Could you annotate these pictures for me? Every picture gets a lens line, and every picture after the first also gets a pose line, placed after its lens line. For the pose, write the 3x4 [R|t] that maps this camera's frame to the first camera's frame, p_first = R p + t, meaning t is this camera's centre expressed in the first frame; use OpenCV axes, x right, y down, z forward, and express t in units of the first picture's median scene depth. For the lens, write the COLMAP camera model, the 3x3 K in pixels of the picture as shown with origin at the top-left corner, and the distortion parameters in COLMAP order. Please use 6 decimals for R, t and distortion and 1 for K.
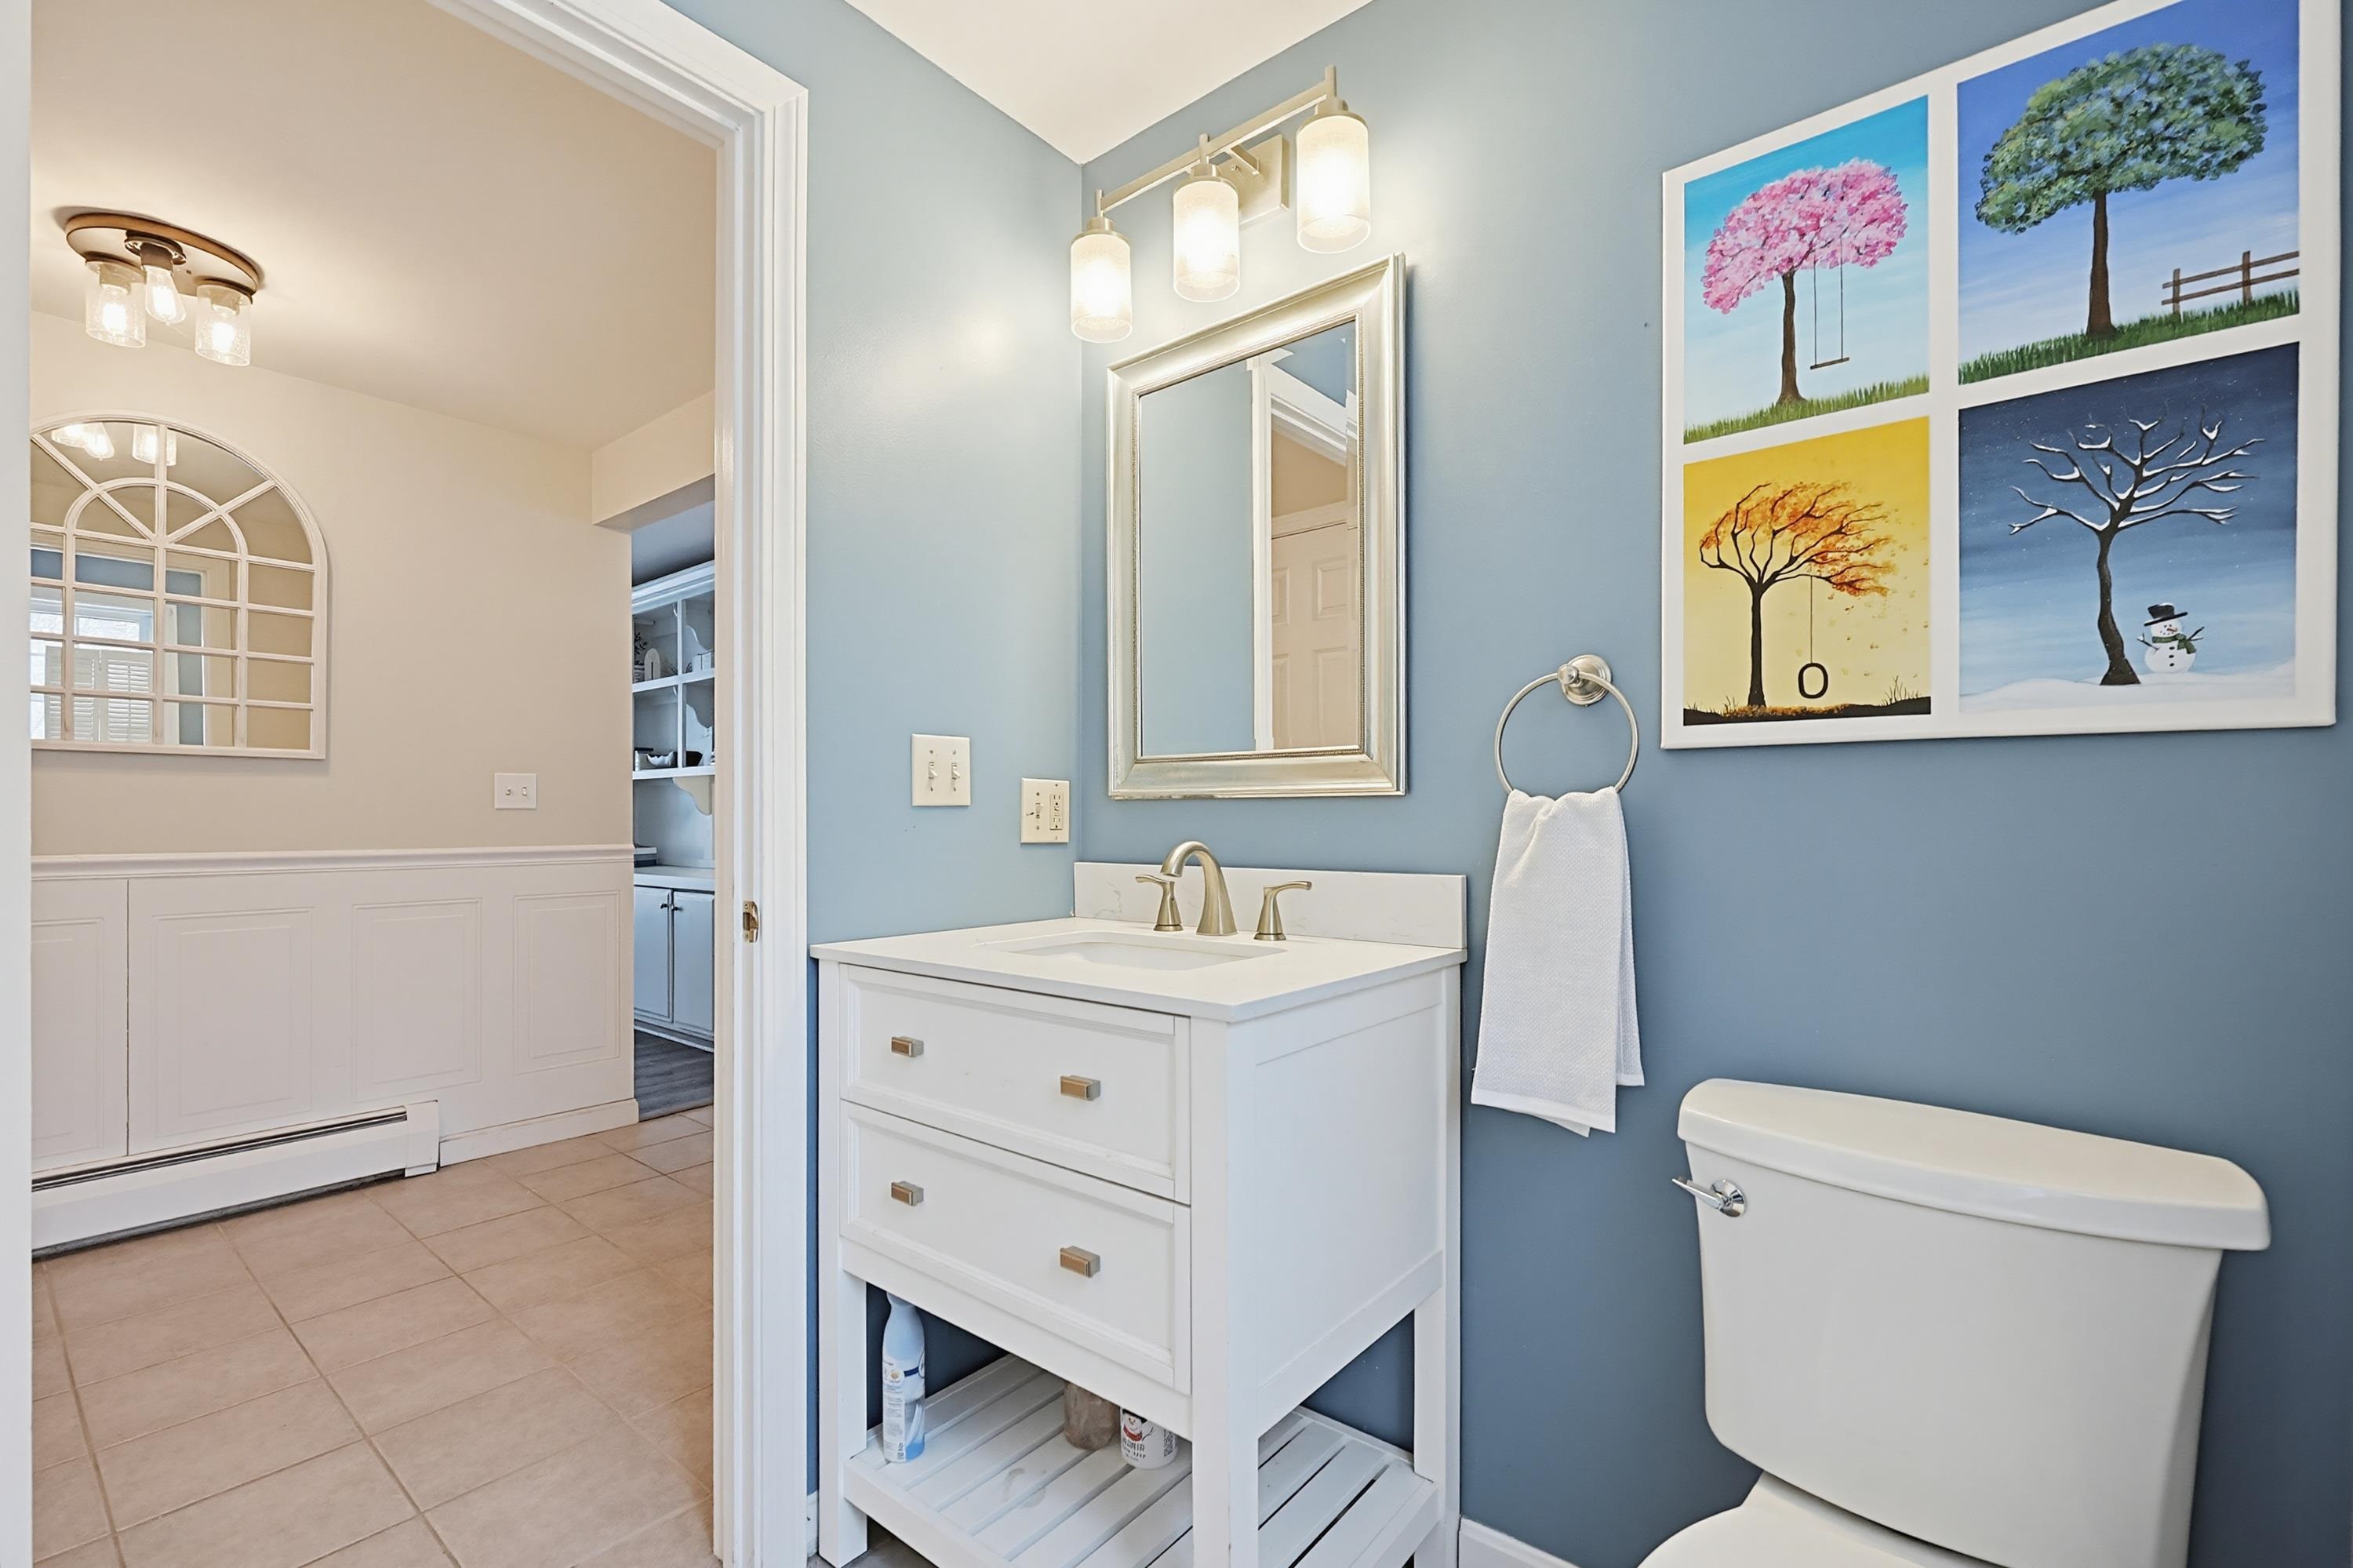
lens RADIAL K [[1011.6, 0, 1177.5], [0, 1011.6, 783.2], [0, 0, 1]] dist [-0.001806, 0.000349]
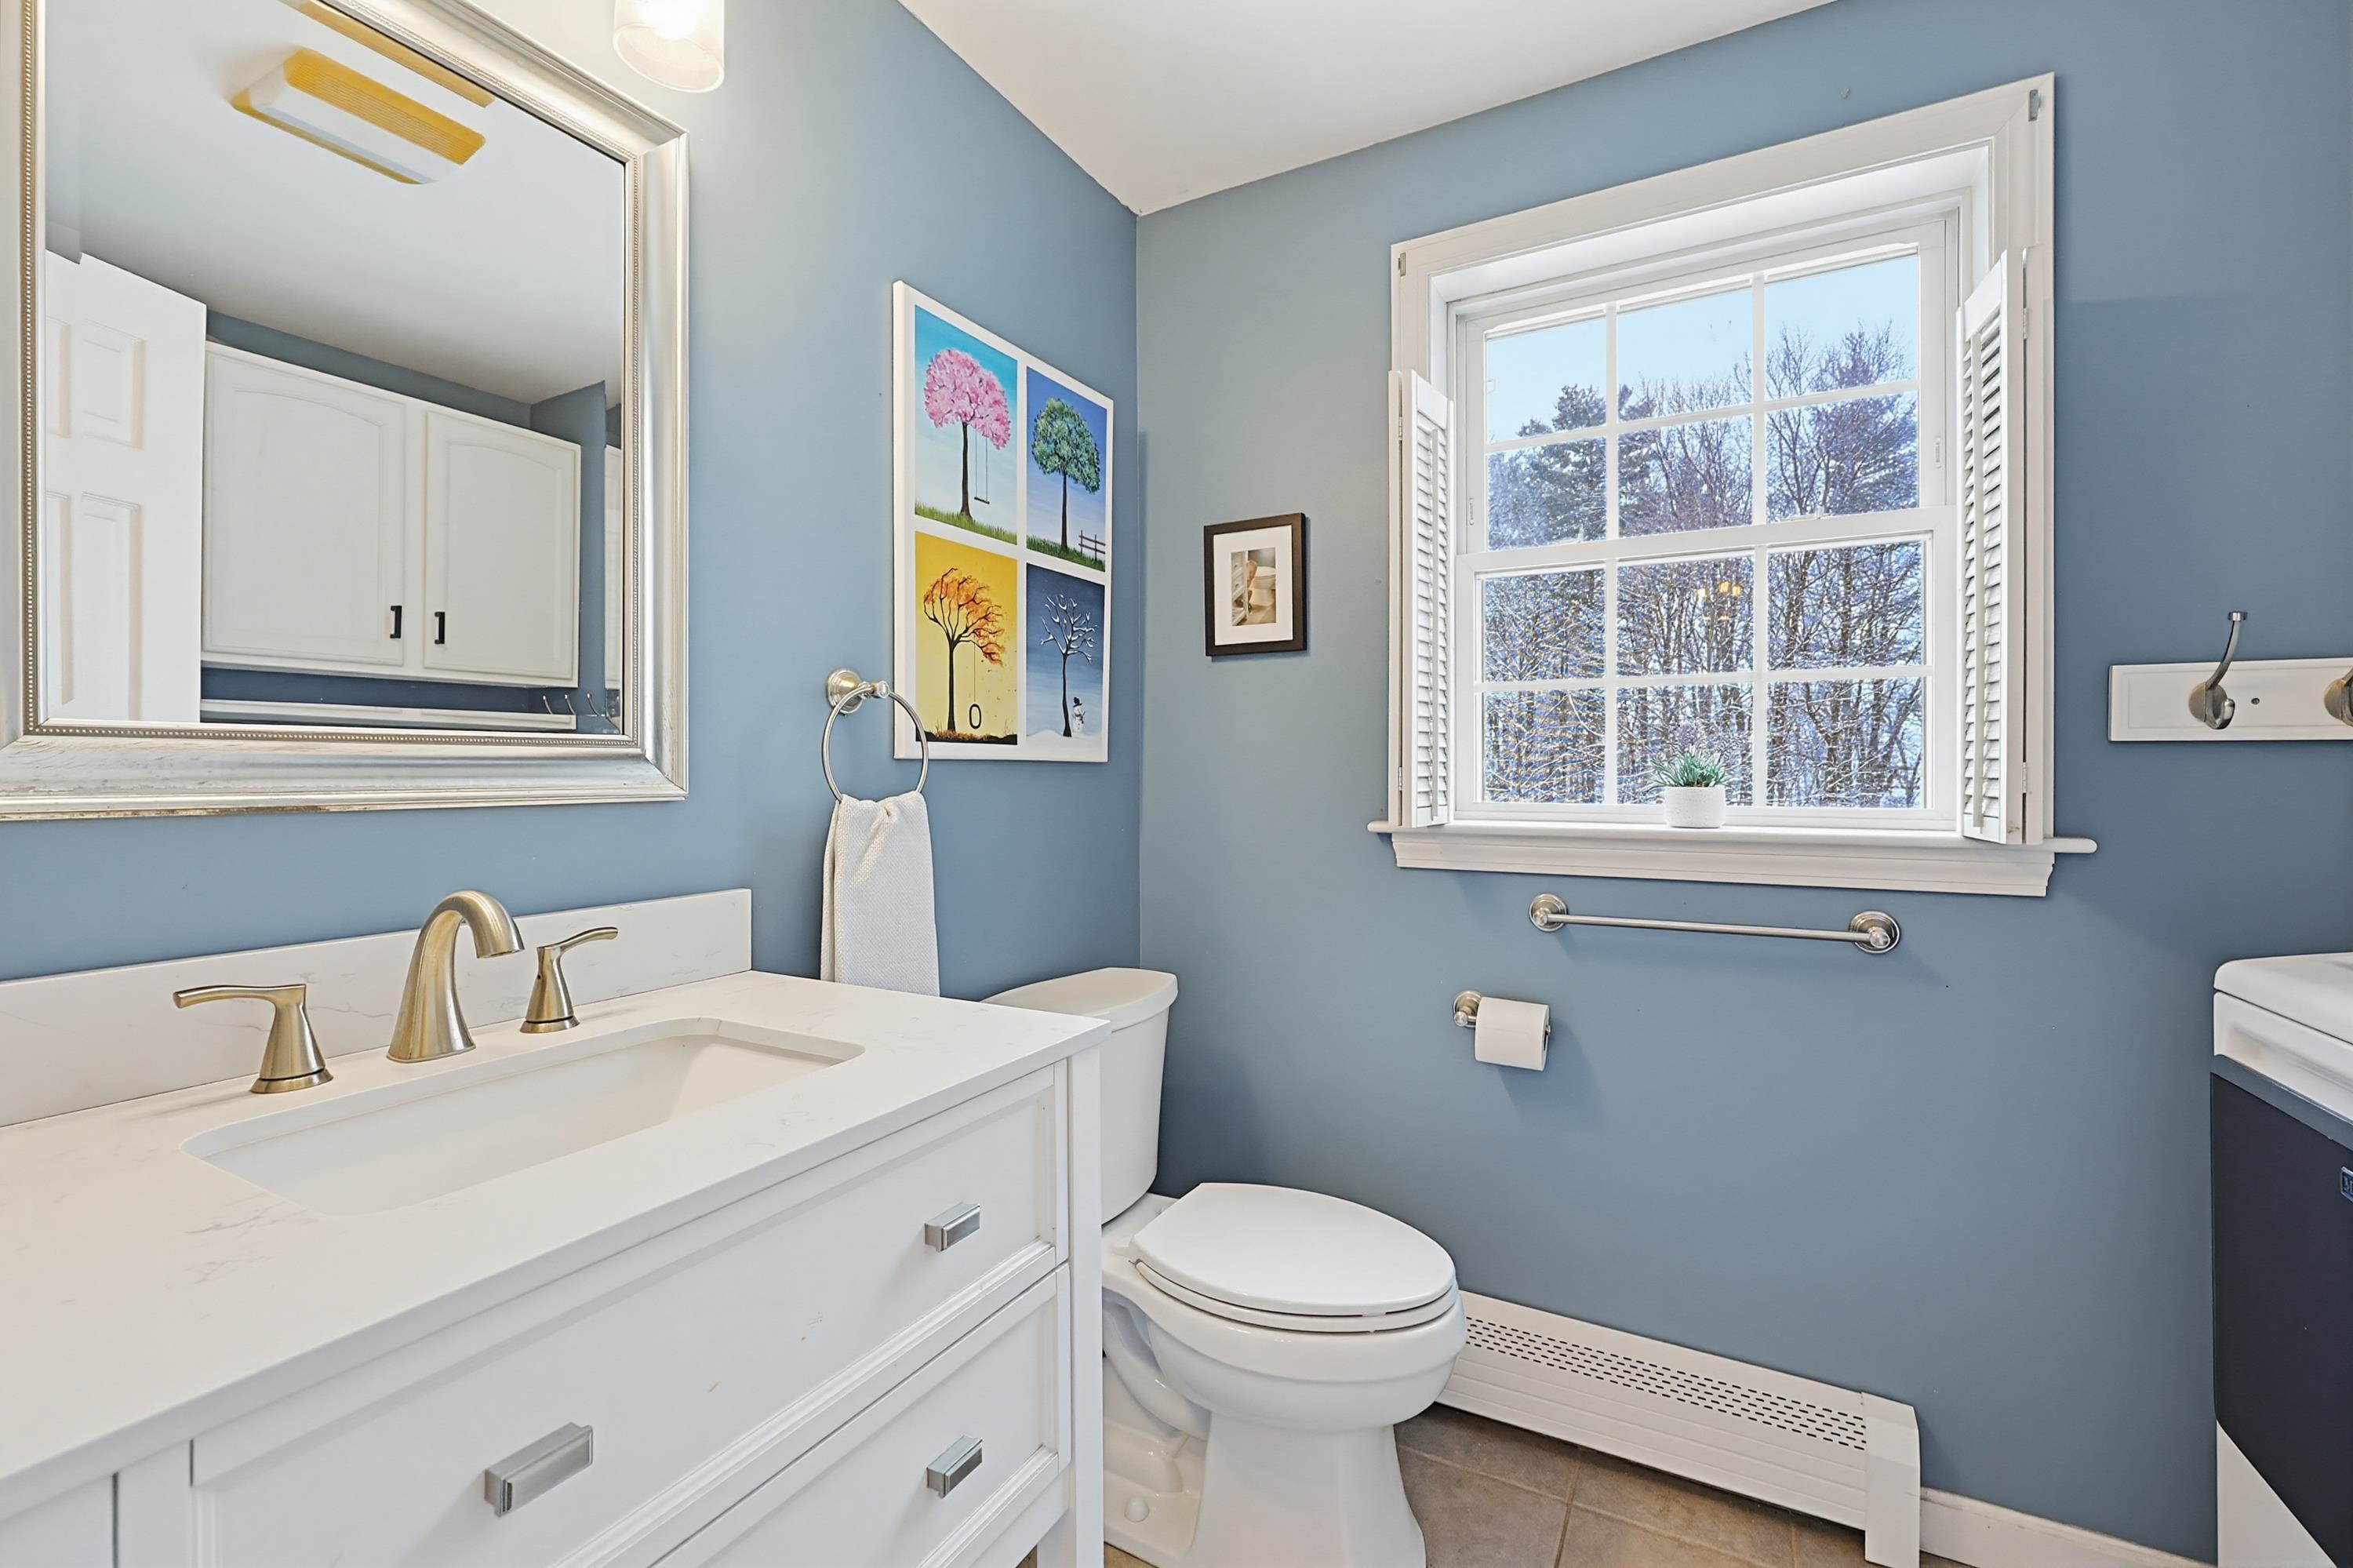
lens RADIAL K [[1011.6, 0, 1181.1], [0, 1011.6, 782.4], [0, 0, 1]] dist [-0.001806, 0.000349]
pose [[-0.175782, 0.006560, 0.984407, -0.851266], [-0.006116, 0.999951, -0.007756, 0.001483], [-0.984410, -0.007384, -0.175733, 0.981217]]
